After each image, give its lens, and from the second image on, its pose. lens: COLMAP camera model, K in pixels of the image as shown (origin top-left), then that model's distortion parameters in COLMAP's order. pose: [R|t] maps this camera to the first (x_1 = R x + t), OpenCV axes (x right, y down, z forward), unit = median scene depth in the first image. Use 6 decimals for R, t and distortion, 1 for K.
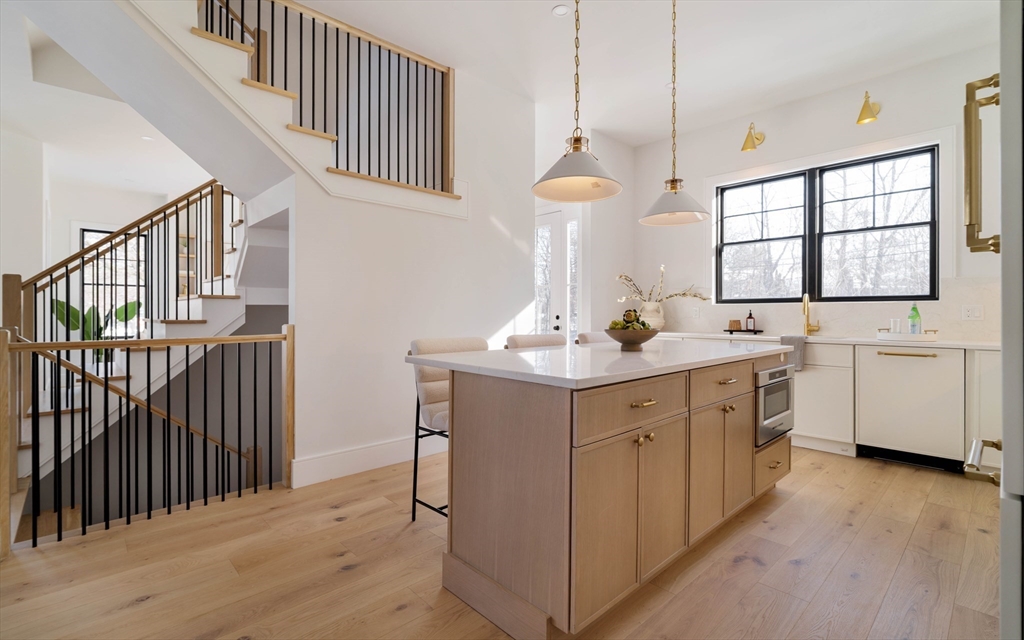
lens RADIAL K [[461.5, 0, 516.8], [0, 461.5, 311.8], [0, 0, 1]] dist [0.001058, -0.000546]
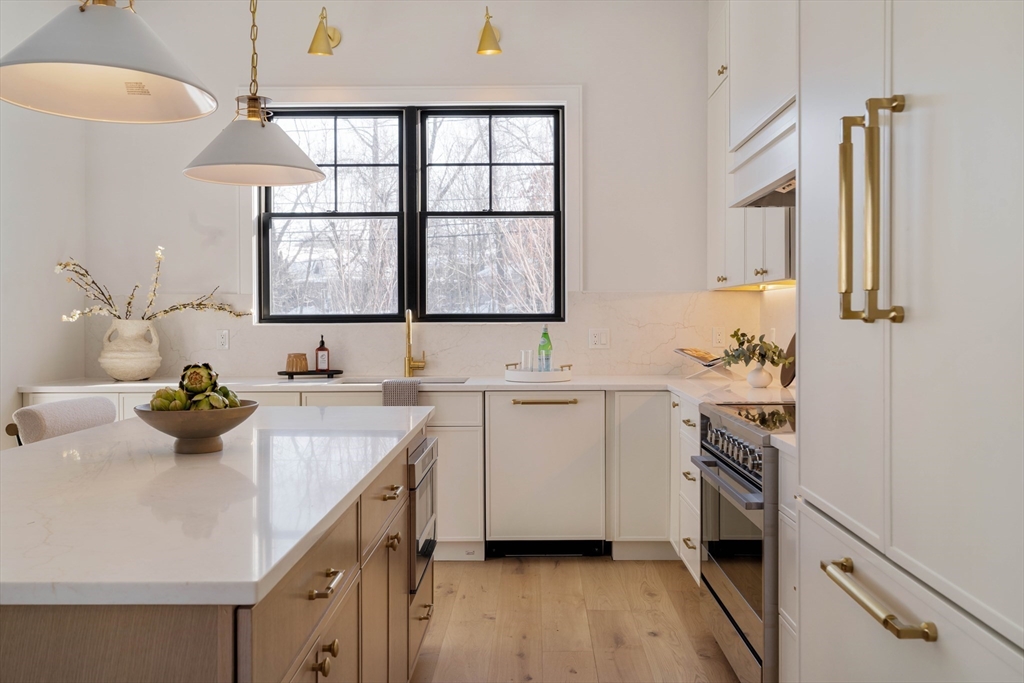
lens RADIAL K [[854.9, 0, 514.2], [0, 854.9, 321.4], [0, 0, 1]] dist [0.001417, 0.000768]
pose [[0.701013, -0.010447, 0.713072, -0.100000], [0.004630, 0.999938, 0.010099, -0.037703], [-0.713134, -0.003778, 0.701018, 0.108539]]
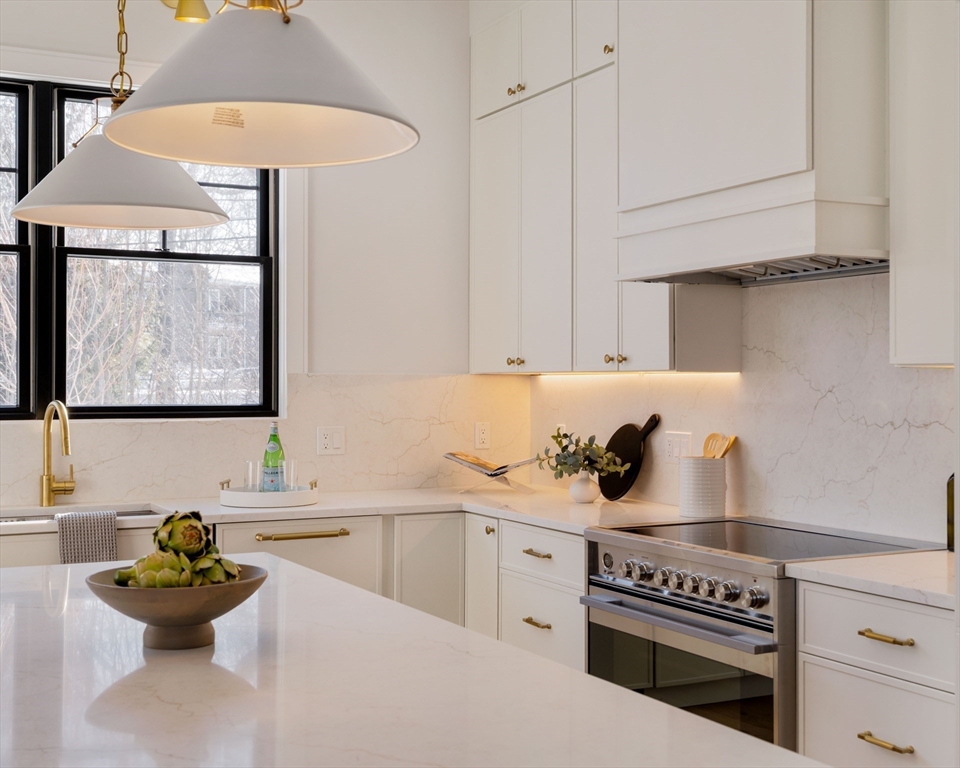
lens RADIAL K [[1286.1, 0, 481.8], [0, 1286.1, 379.6], [0, 0, 1]] dist [-0.014683, 0.000000]
pose [[0.283189, -0.002336, 0.959061, -0.360776], [-0.000364, 0.999997, 0.002543, -0.066694], [-0.959064, -0.001069, 0.283187, 0.377136]]
